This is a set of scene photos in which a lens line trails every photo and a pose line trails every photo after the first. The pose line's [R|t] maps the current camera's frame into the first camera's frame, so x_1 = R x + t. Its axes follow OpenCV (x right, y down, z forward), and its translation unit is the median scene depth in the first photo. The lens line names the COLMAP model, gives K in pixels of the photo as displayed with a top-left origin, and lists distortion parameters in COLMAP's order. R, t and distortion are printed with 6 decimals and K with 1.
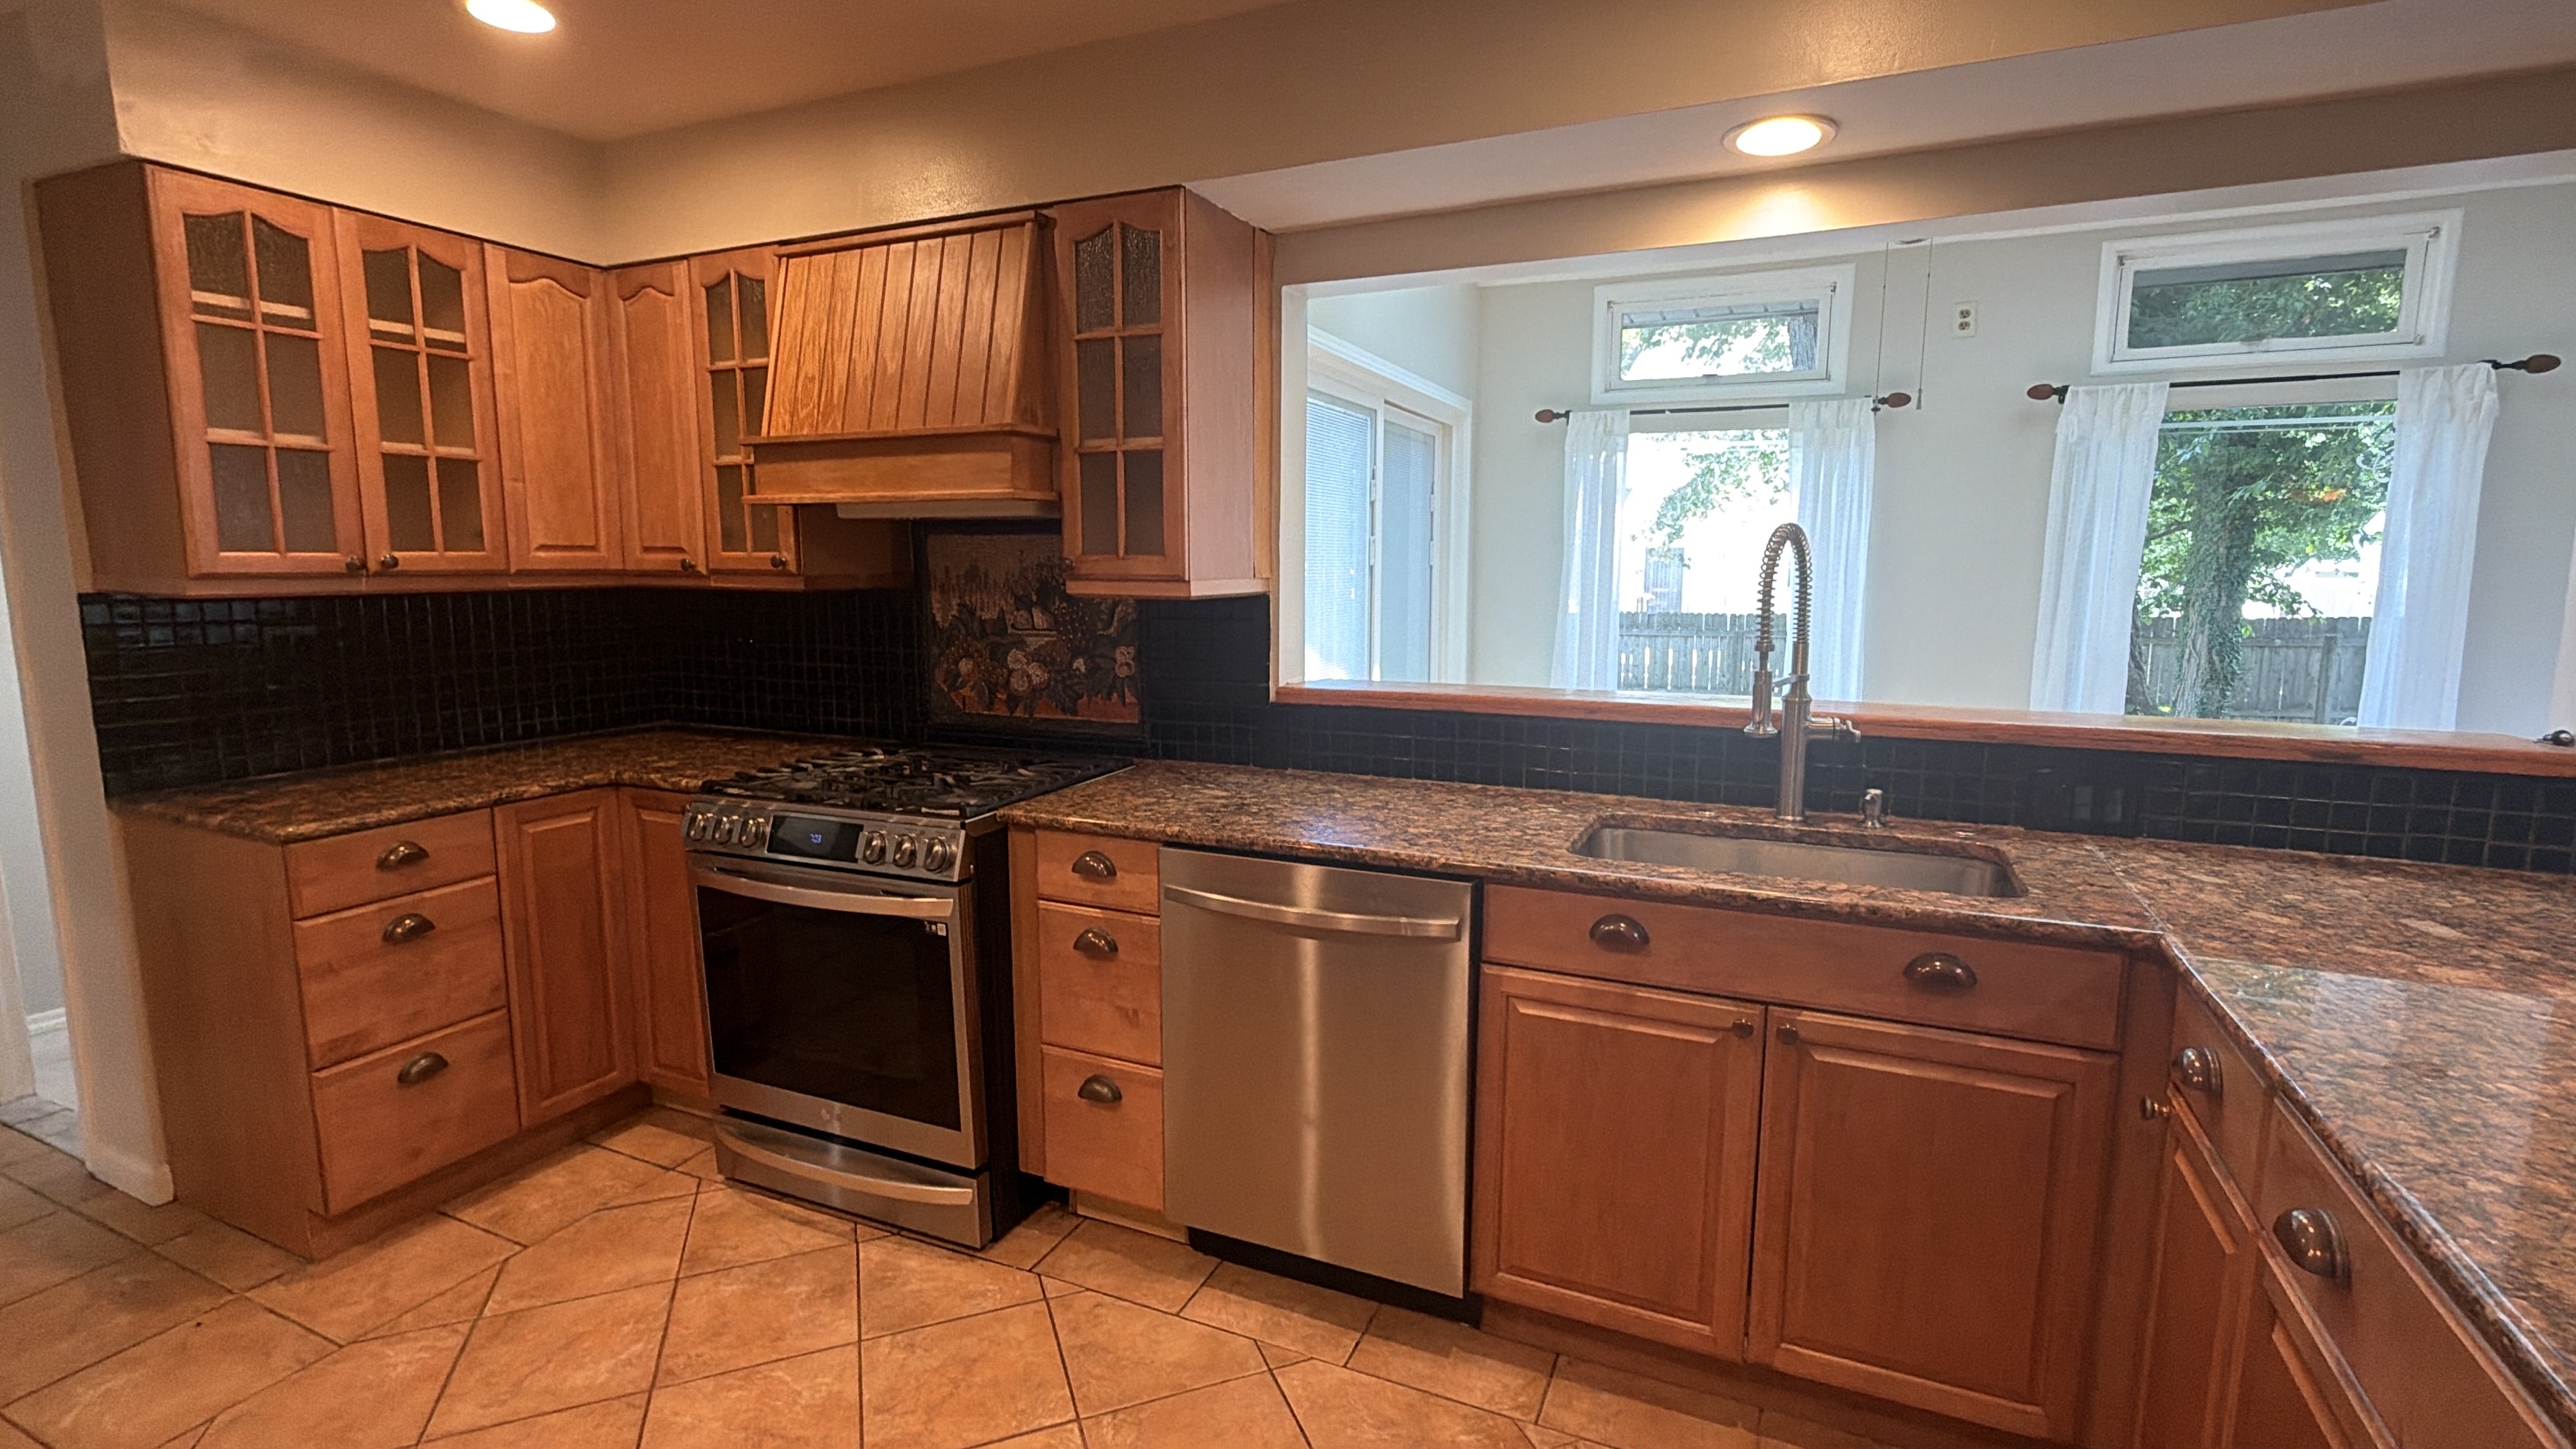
lens RADIAL K [[1178.1, 0, 1291.8], [0, 1178.1, 726.1], [0, 0, 1]] dist [0.001203, -0.000802]
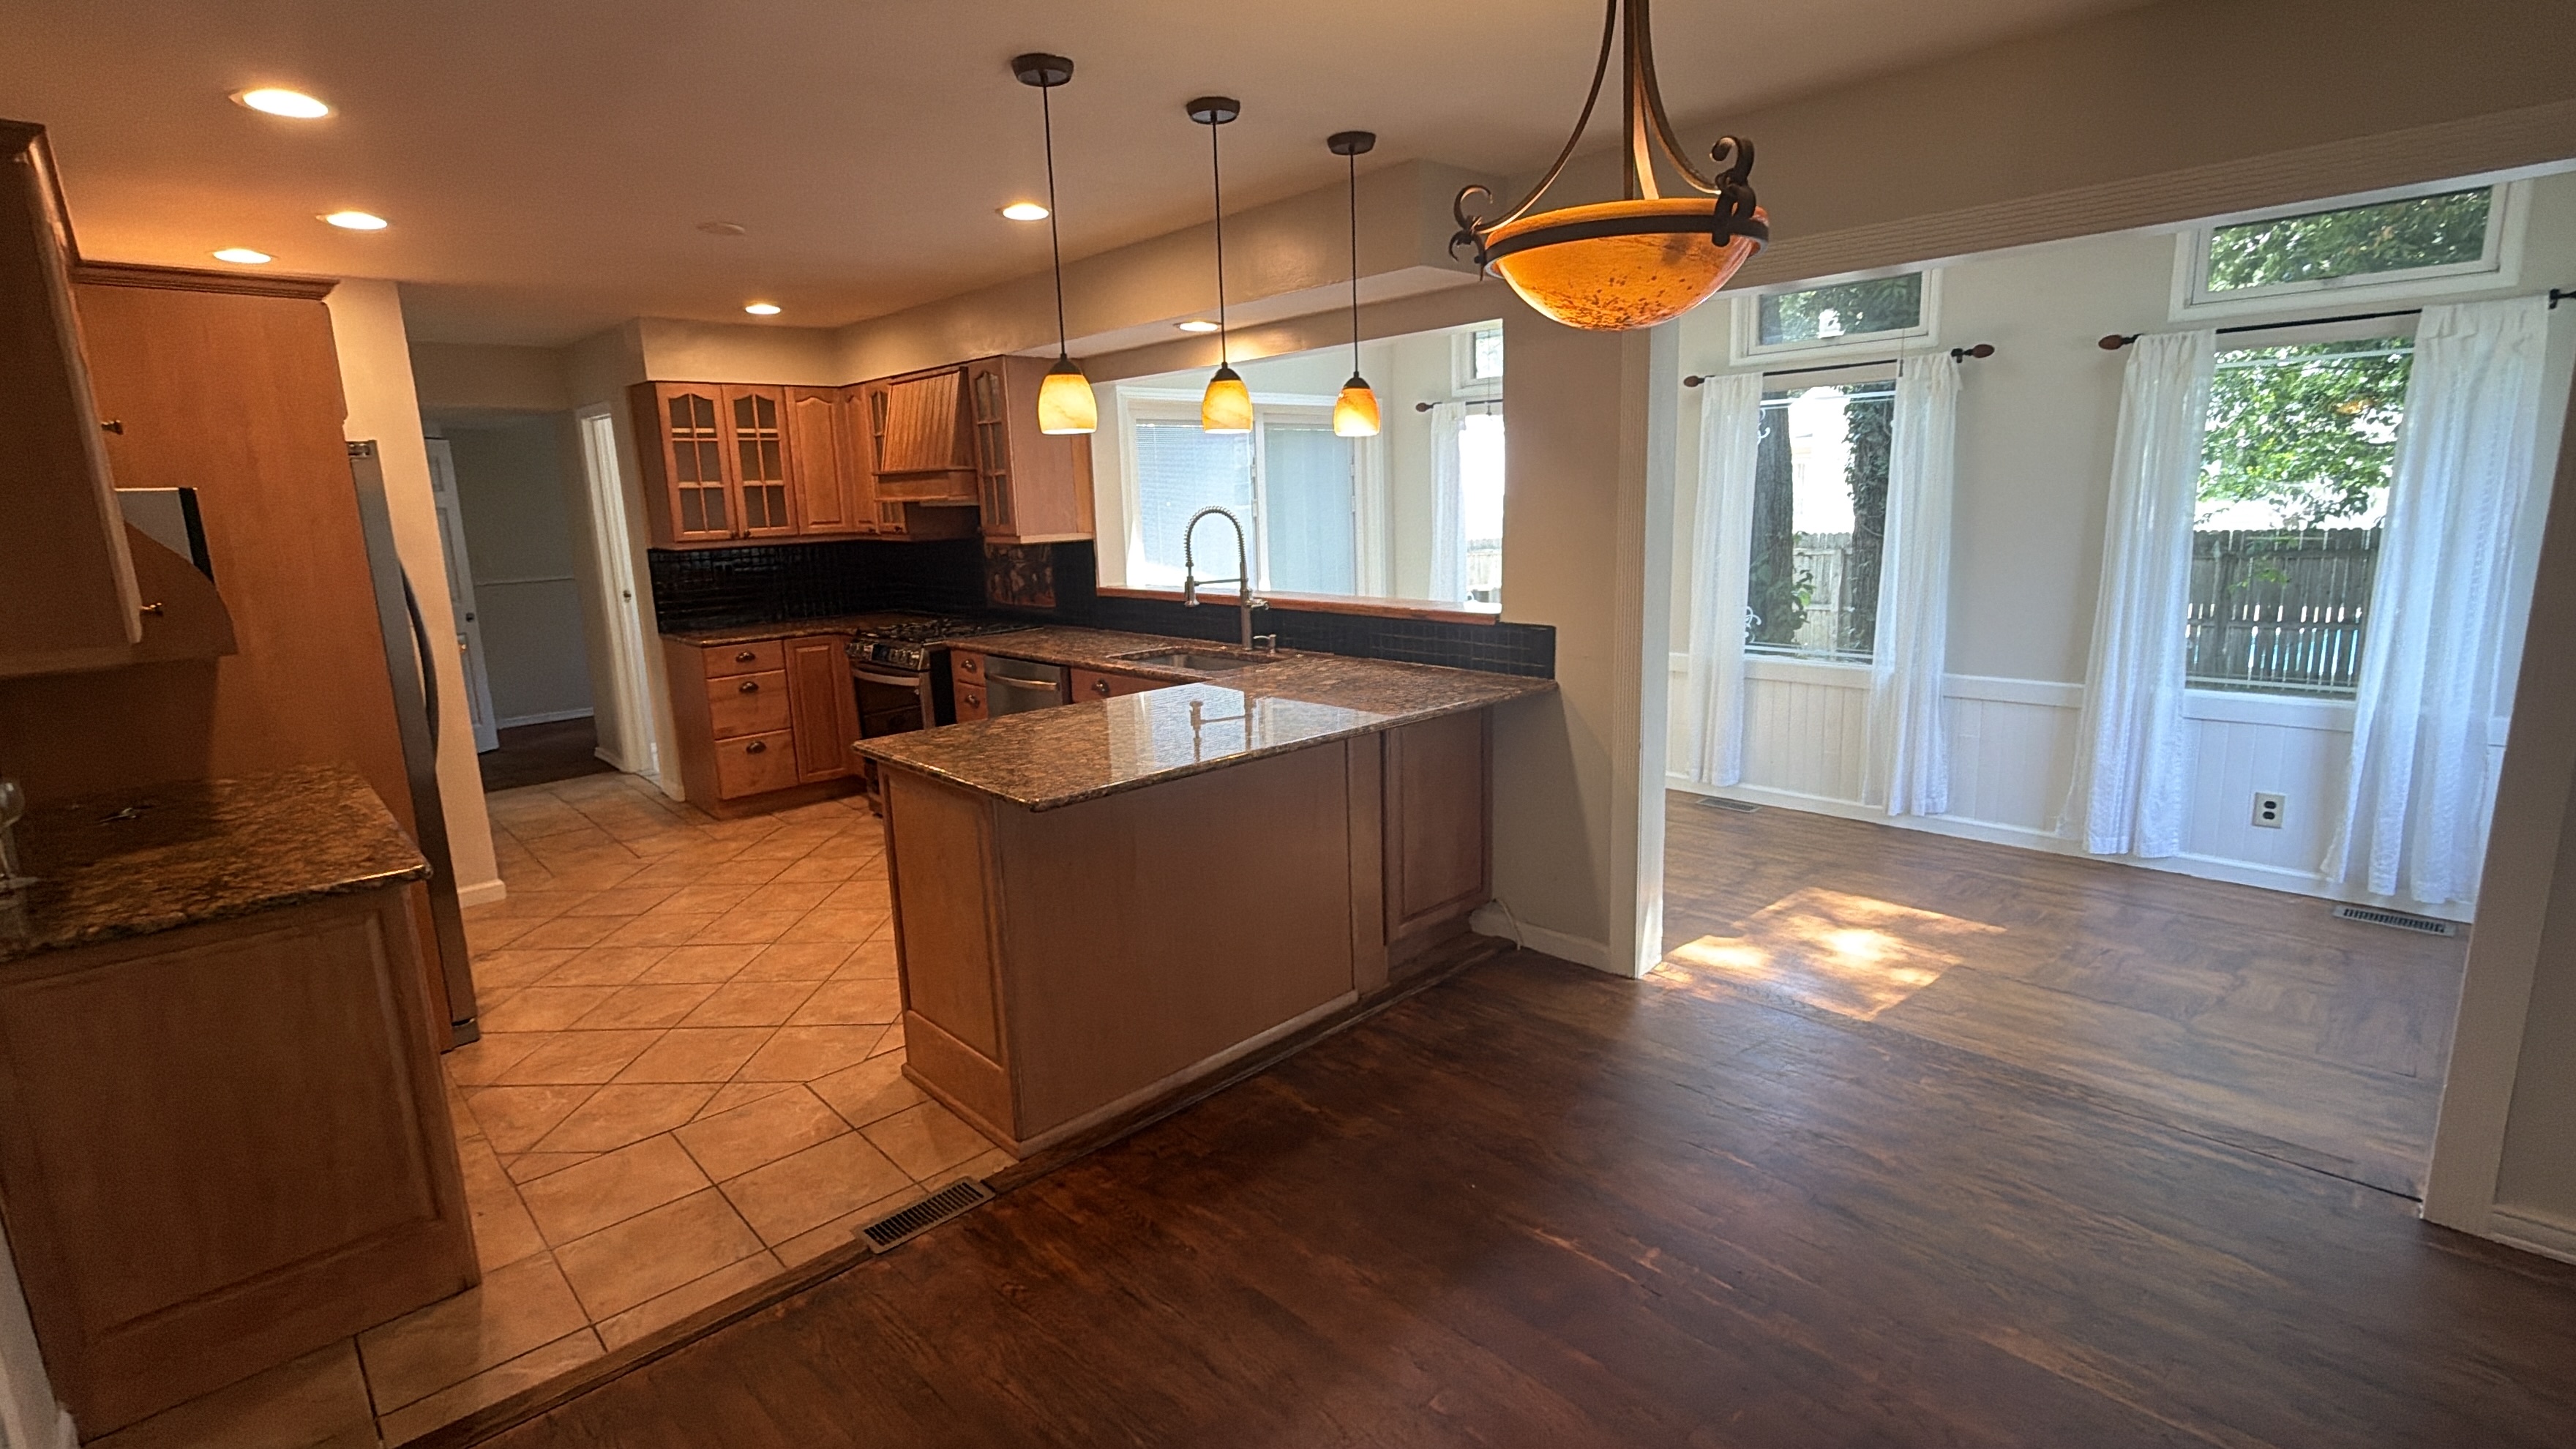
lens RADIAL K [[1178.1, 0, 1291.8], [0, 1178.1, 726.1], [0, 0, 1]] dist [0.001203, -0.000802]
pose [[0.925710, 0.043583, -0.375715, 1.122399], [-0.019643, 0.997538, 0.067319, 0.063329], [0.377724, -0.054938, 0.924287, -0.766772]]
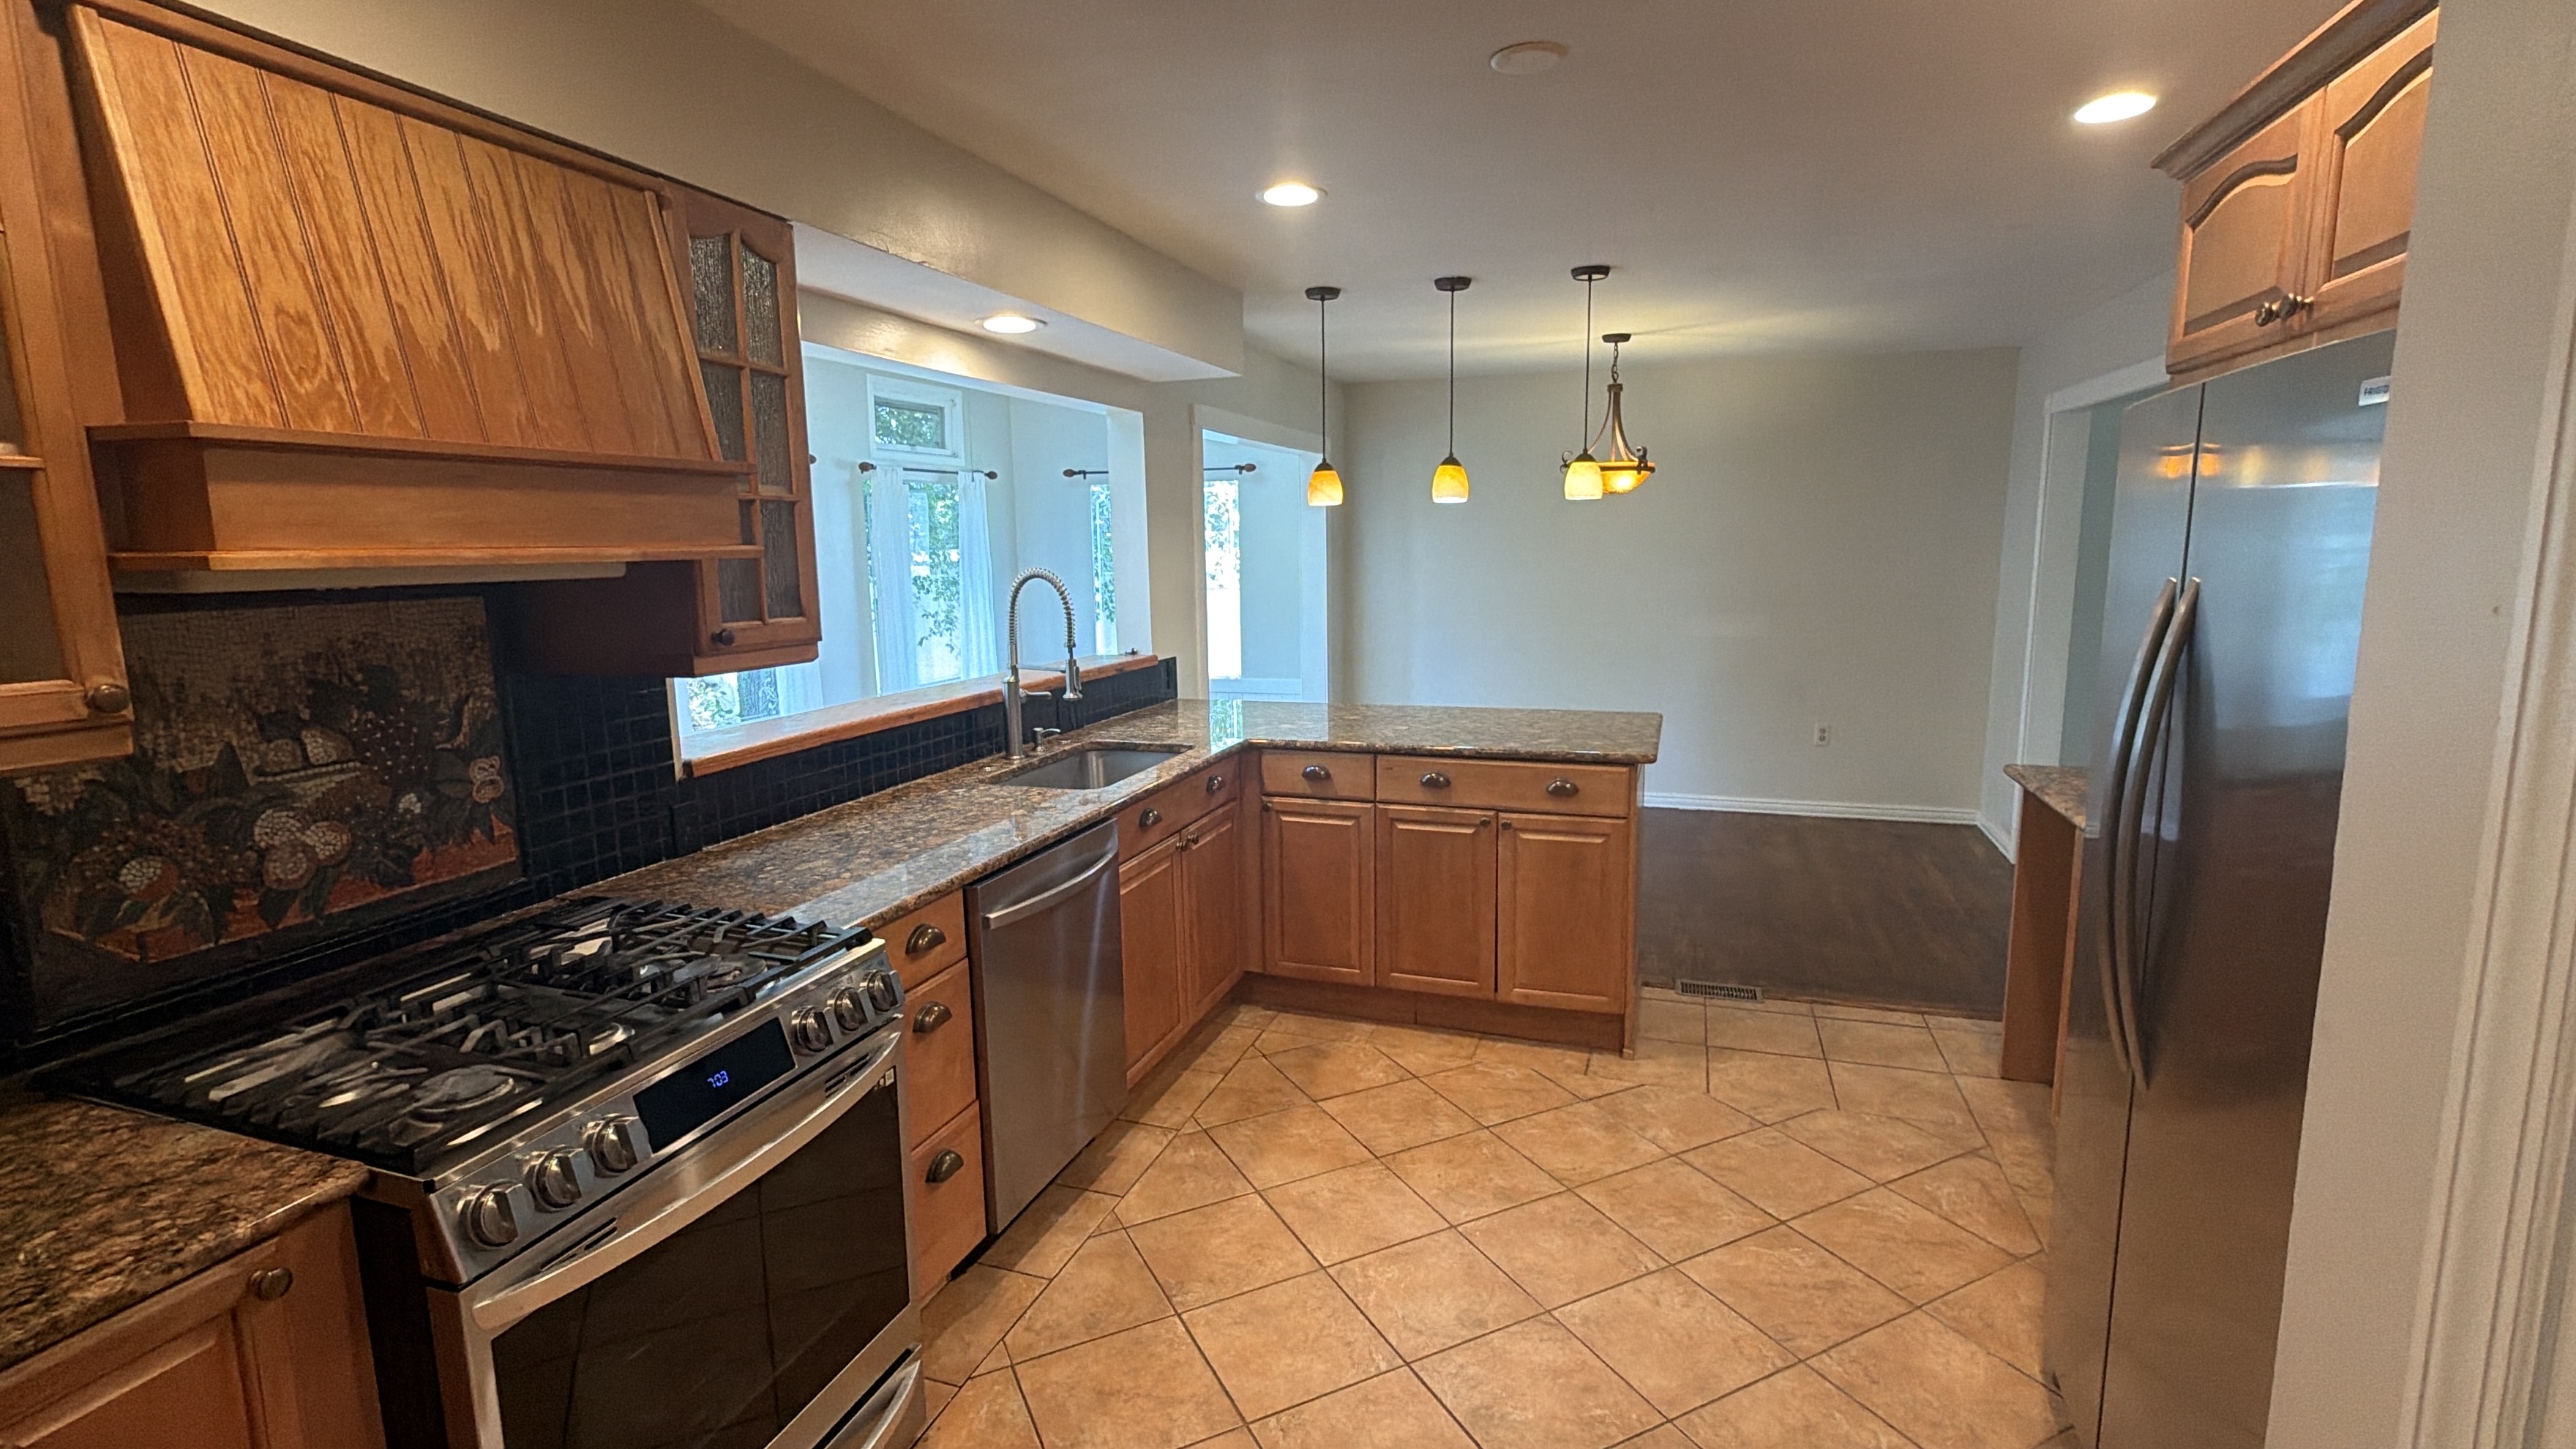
lens RADIAL K [[1178.1, 0, 1291.8], [0, 1178.1, 726.1], [0, 0, 1]] dist [0.001203, -0.000802]
pose [[-0.103399, -0.154588, 0.982553, -0.998149], [0.154366, 0.973385, 0.169390, -0.149387], [-0.982588, 0.169187, -0.076784, 0.670423]]
